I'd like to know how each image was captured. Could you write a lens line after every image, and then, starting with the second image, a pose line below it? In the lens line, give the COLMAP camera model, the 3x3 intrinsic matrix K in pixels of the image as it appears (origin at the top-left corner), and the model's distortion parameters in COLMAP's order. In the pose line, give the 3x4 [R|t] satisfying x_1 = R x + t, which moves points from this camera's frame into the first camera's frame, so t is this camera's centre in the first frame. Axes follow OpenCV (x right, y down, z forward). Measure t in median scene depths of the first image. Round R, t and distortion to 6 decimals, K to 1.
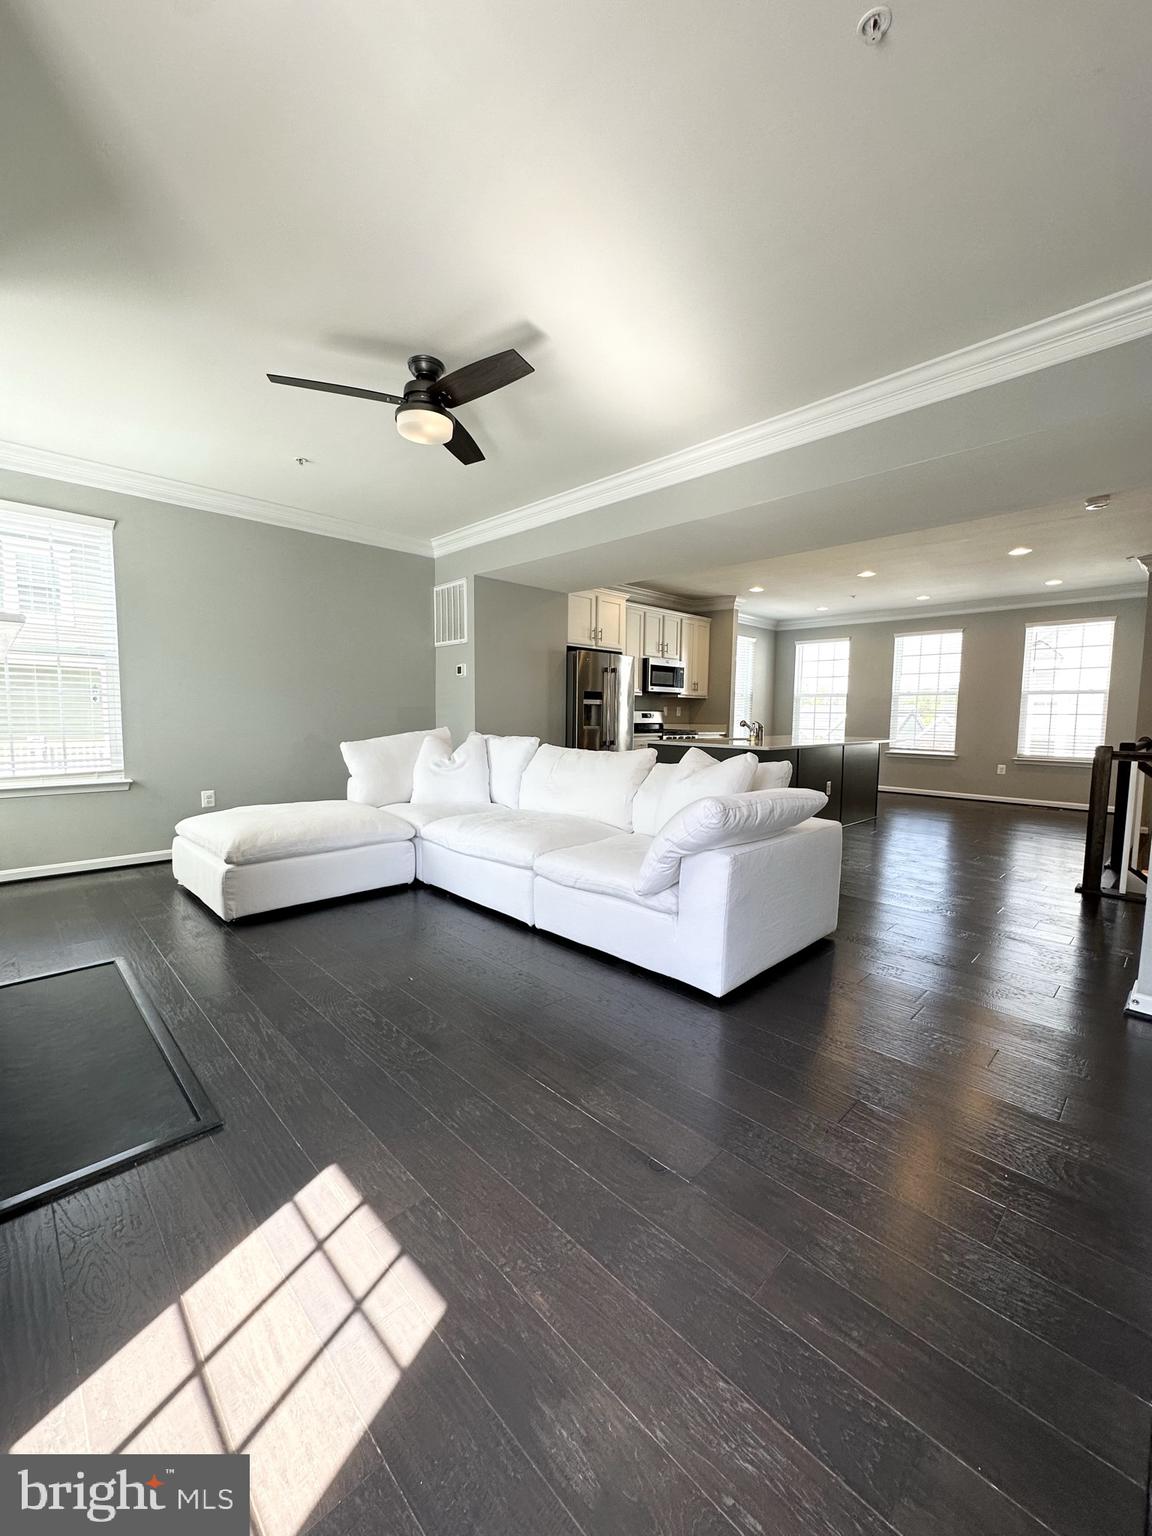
lens RADIAL K [[615.5, 0, 576.6], [0, 615.5, 764.1], [0, 0, 1]] dist [-0.005607, 0.001830]
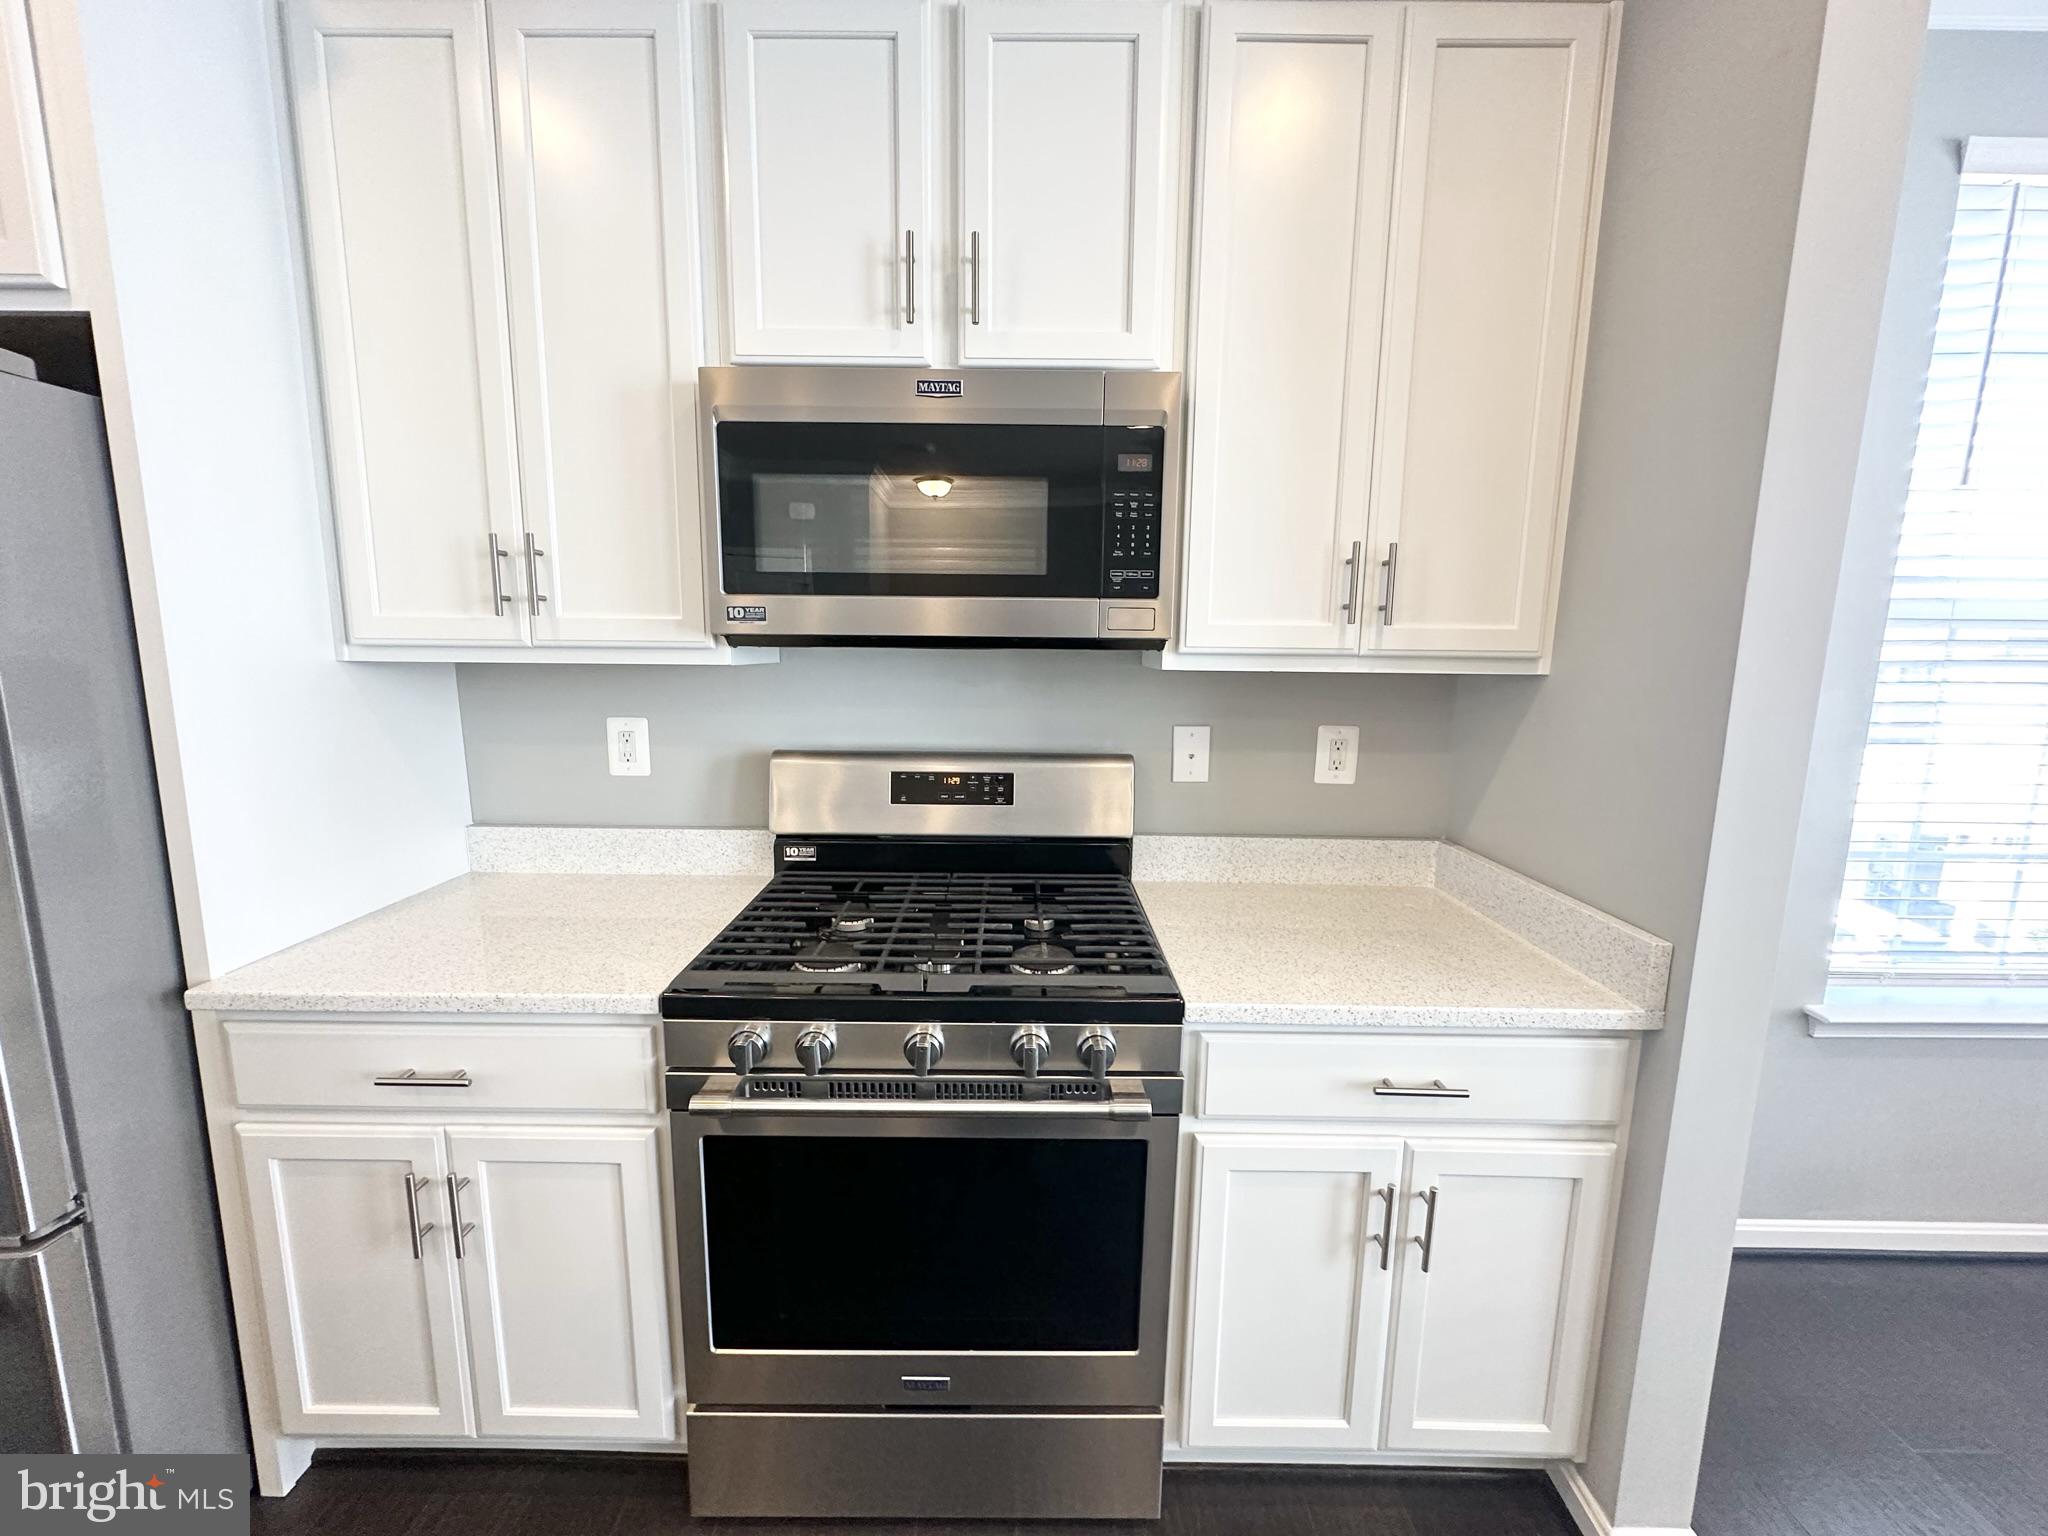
lens RADIAL K [[820.6, 0, 1023.0], [0, 820.6, 770.0], [0, 0, 1]] dist [-0.005607, 0.001830]
pose [[0.707440, 0.101192, -0.699492, 0.351888], [-0.063316, 0.994792, 0.079876, -0.129541], [0.703932, -0.012218, 0.710163, 1.110223]]
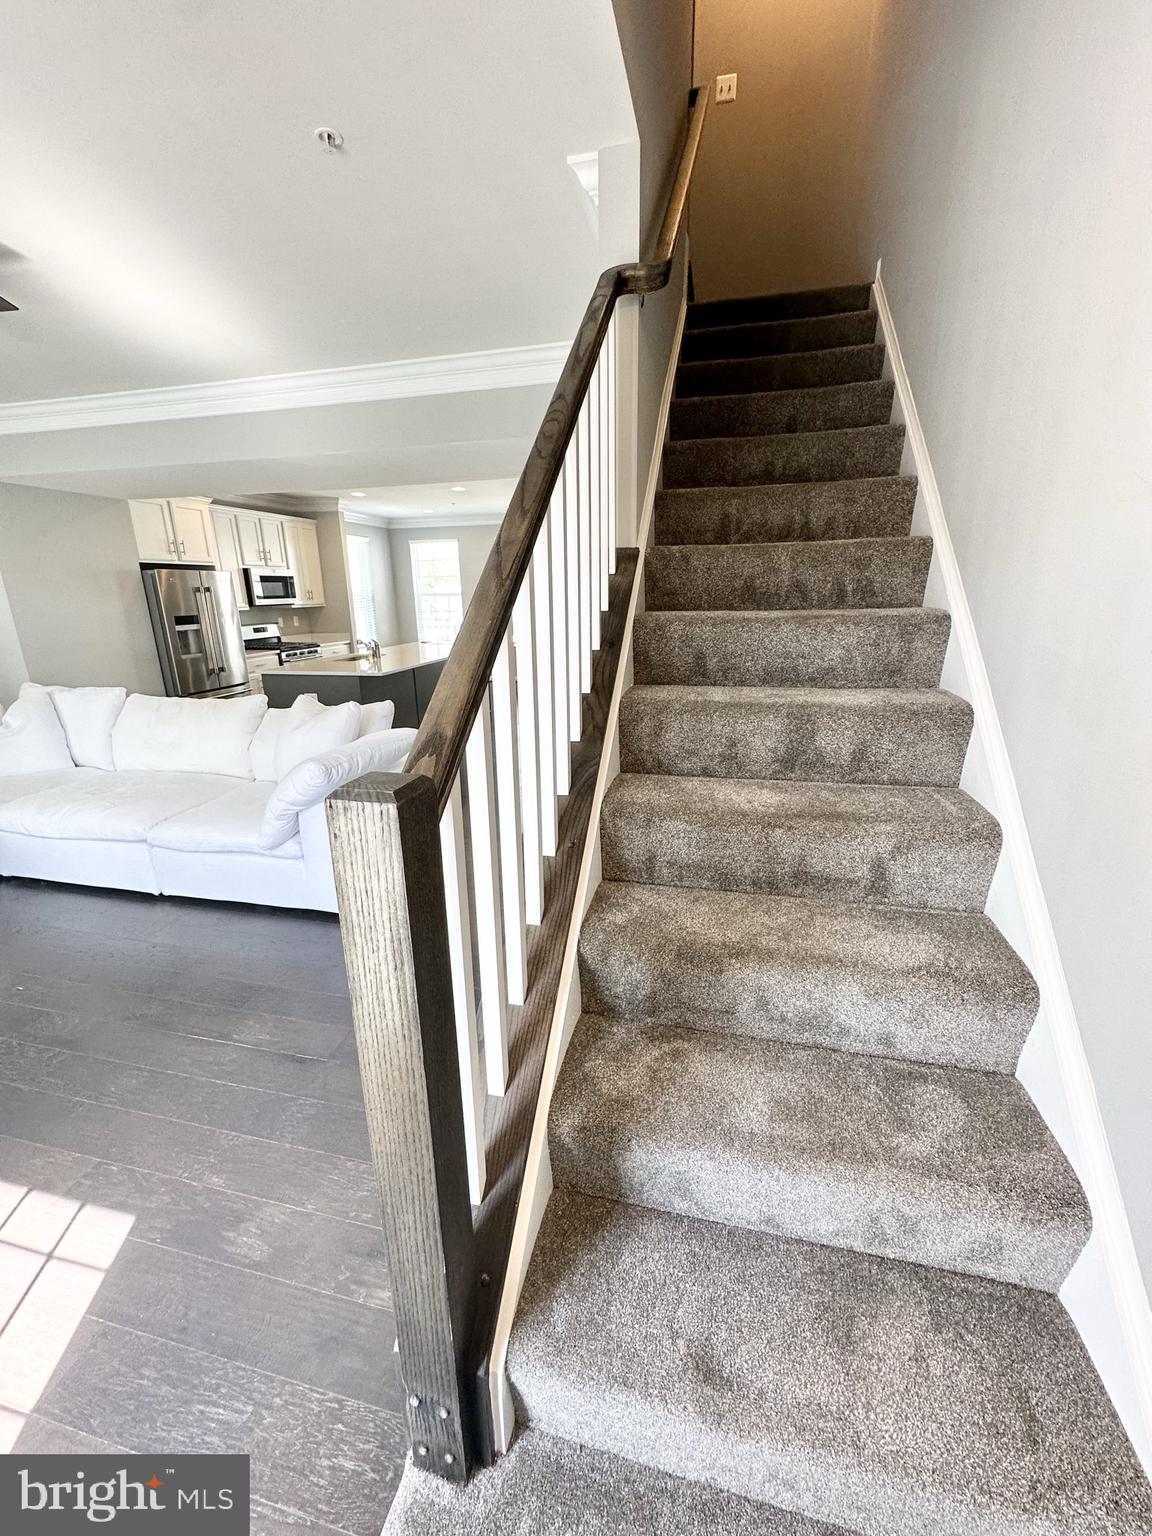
lens RADIAL K [[615.5, 0, 577.5], [0, 615.5, 763.5], [0, 0, 1]] dist [-0.005607, 0.001830]
pose [[0.844193, -0.175777, 0.506399, 0.017093], [0.076703, 0.974596, 0.210426, -0.051777], [-0.530523, -0.138798, 0.836230, -0.086150]]
